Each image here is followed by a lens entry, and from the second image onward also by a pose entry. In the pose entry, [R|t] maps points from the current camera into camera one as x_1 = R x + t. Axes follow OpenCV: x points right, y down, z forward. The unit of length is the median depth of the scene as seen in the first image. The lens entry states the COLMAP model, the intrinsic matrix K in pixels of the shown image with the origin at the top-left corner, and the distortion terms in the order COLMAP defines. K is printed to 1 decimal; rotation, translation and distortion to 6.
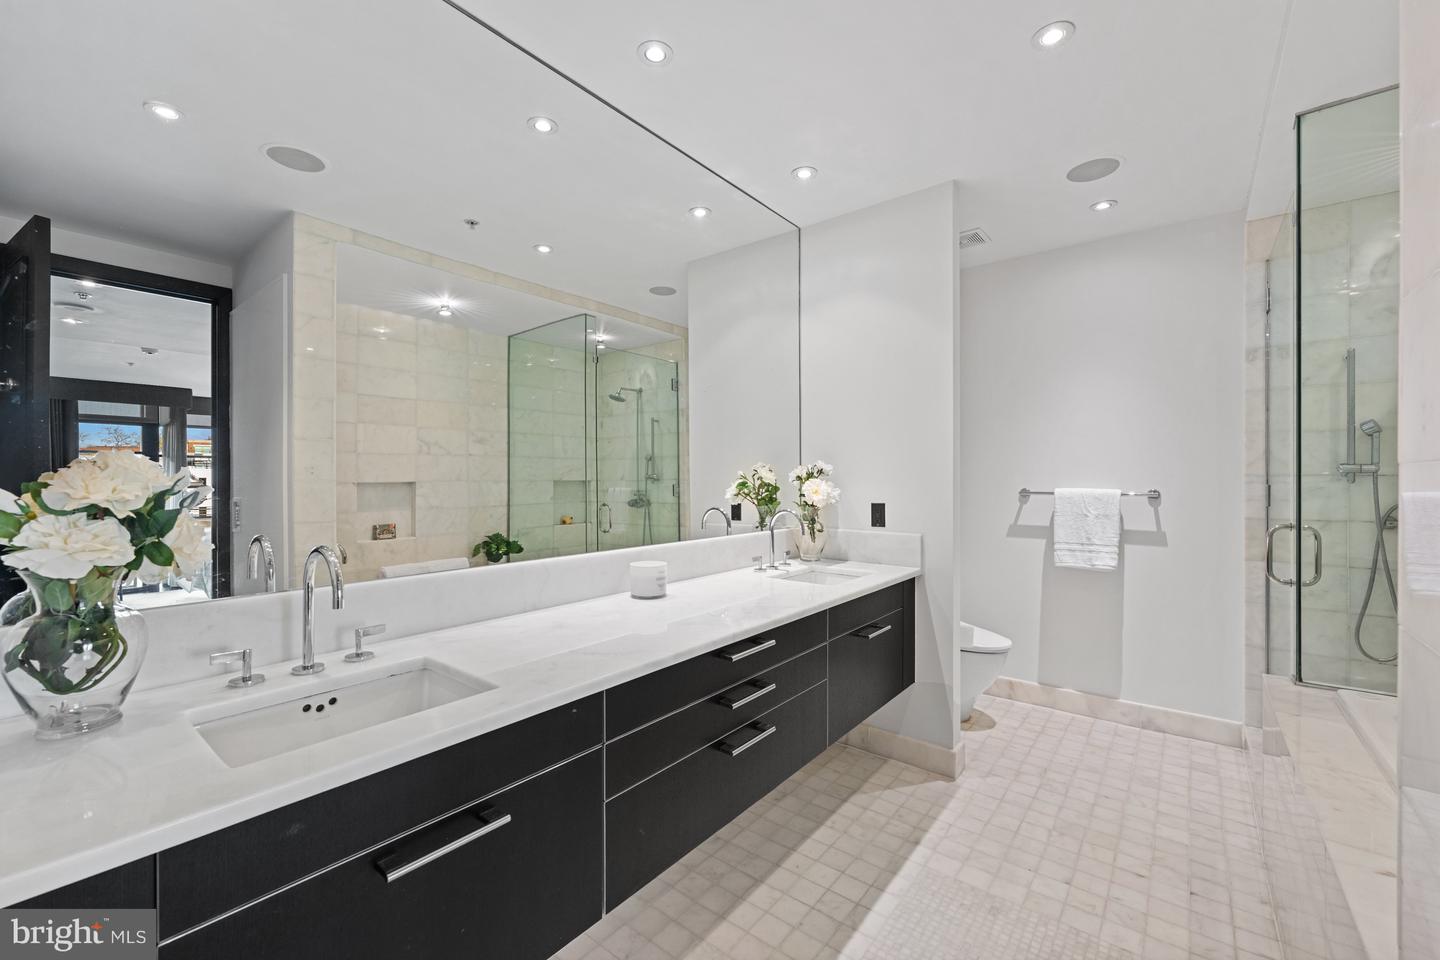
lens RADIAL K [[589.0, 0, 720.0], [0, 589.0, 480.0], [0, 0, 1]] dist [-0.000666, 0.000191]
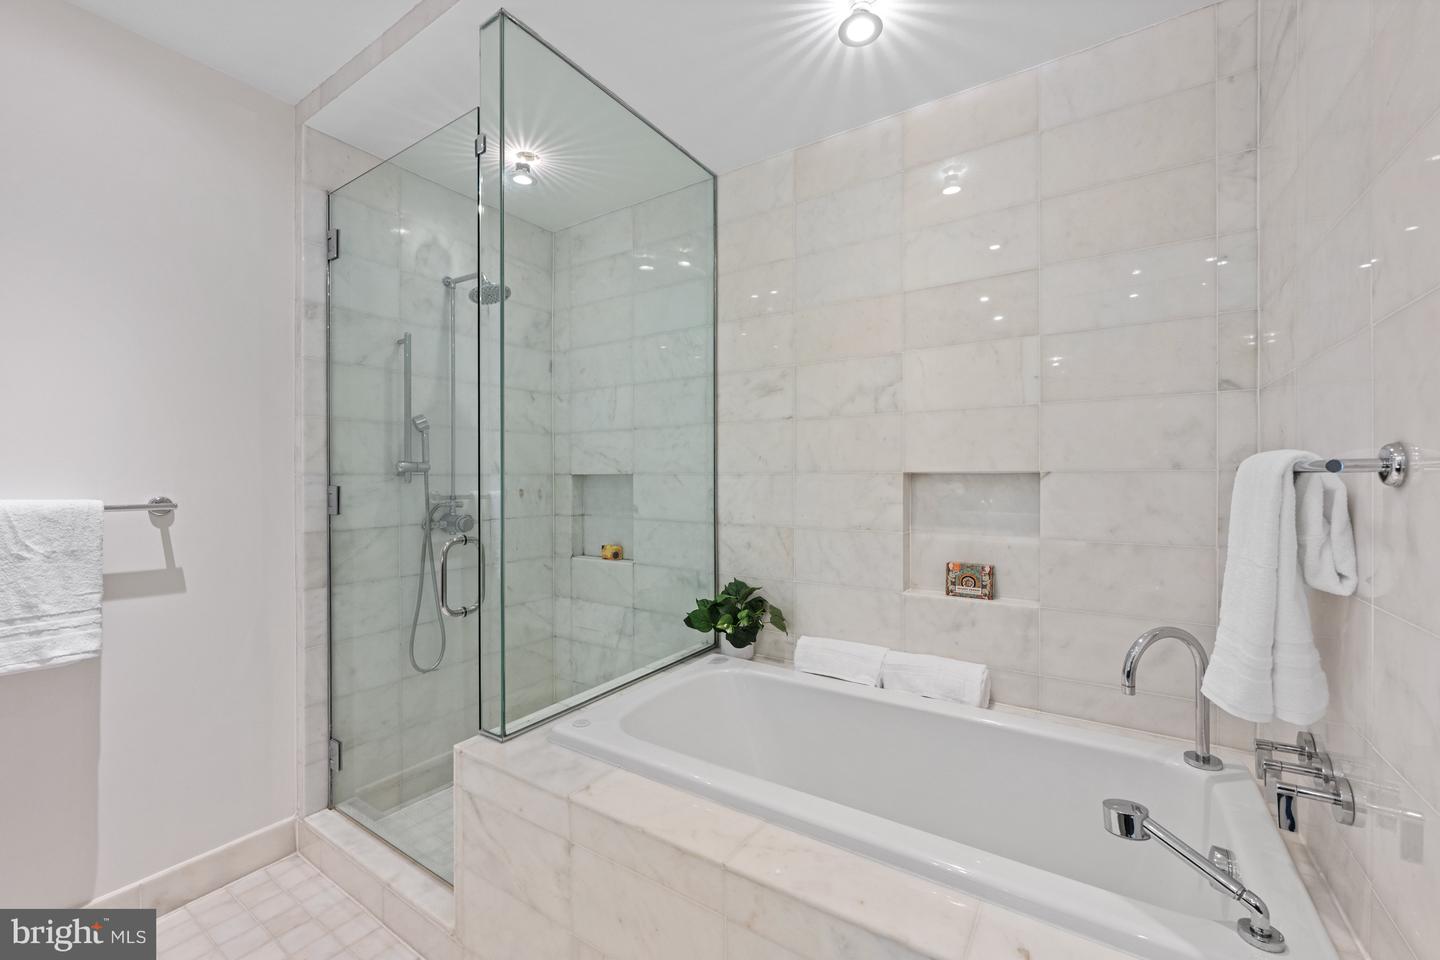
lens RADIAL K [[589.0, 0, 720.0], [0, 589.0, 480.0], [0, 0, 1]] dist [-0.000666, 0.000191]
pose [[-0.084385, -0.003627, 0.996427, 0.126159], [0.002412, 0.999990, 0.003844, -0.001811], [-0.996430, 0.002727, -0.084376, 0.552447]]
